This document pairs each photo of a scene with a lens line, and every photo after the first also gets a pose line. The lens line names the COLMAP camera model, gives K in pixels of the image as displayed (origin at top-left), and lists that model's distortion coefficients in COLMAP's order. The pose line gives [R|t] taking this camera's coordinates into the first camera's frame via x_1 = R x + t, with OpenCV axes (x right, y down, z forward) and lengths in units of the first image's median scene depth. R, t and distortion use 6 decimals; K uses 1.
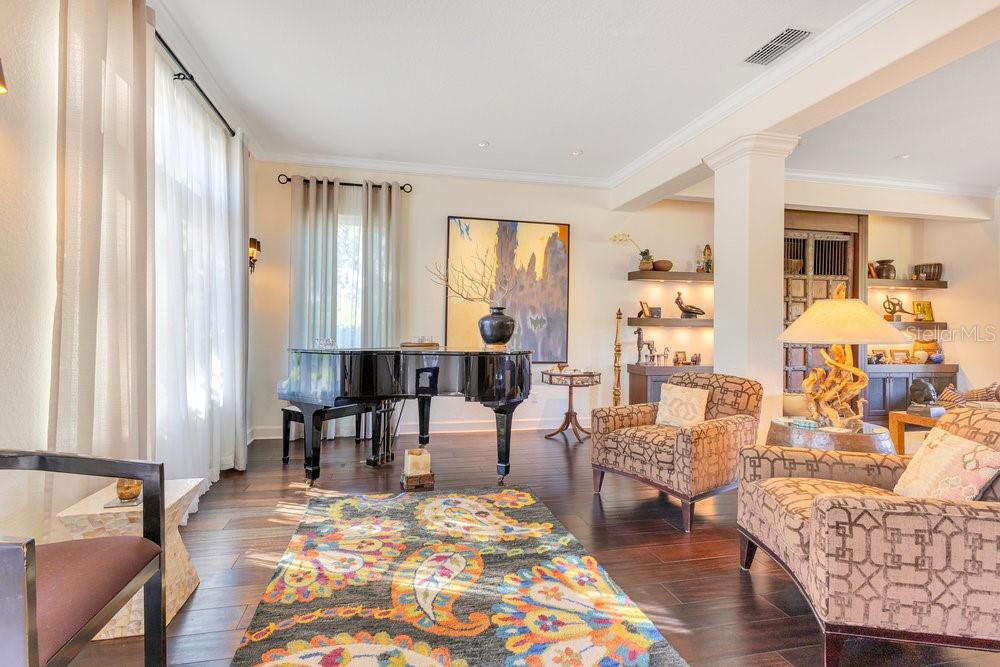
lens RADIAL K [[443.4, 0, 470.9], [0, 443.4, 327.4], [0, 0, 1]] dist [0.009335, -0.000106]
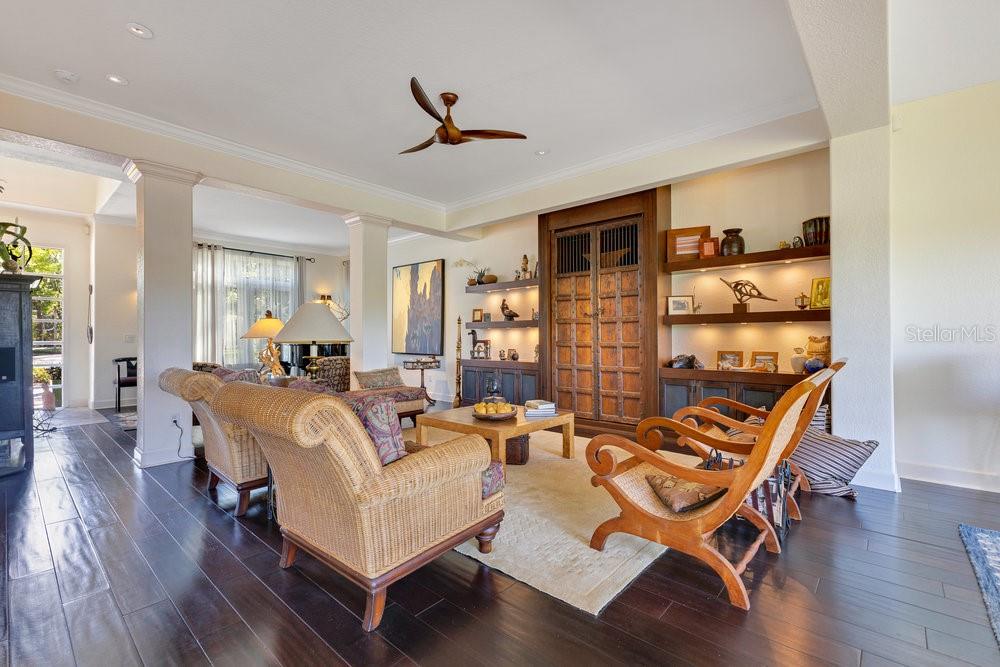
lens RADIAL K [[443.4, 0, 470.9], [0, 443.4, 327.4], [0, 0, 1]] dist [0.009335, -0.000106]
pose [[0.579248, -0.025513, -0.814752, 1.713264], [0.024041, 0.999610, -0.014210, 0.014968], [0.814797, -0.011356, 0.579635, 0.281058]]
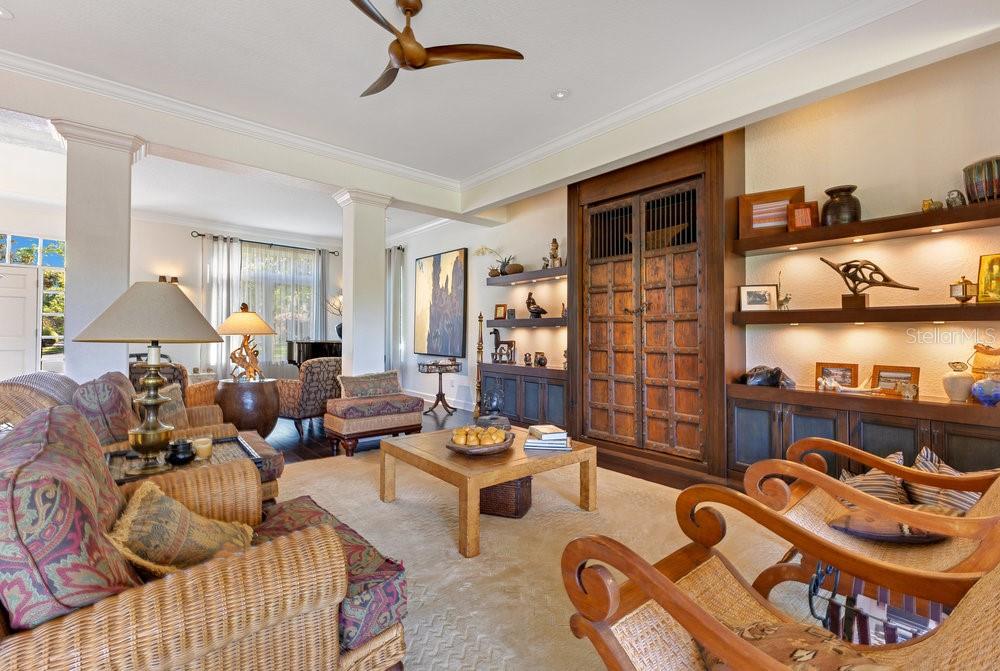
lens RADIAL K [[441.9, 0, 465.1], [0, 441.9, 320.2], [0, 0, 1]] dist [0.004133, 0.000281]
pose [[0.456383, -0.032422, -0.889192, 1.588345], [0.009974, 0.999460, -0.031324, 0.016556], [0.889727, 0.005427, 0.456460, 0.502563]]
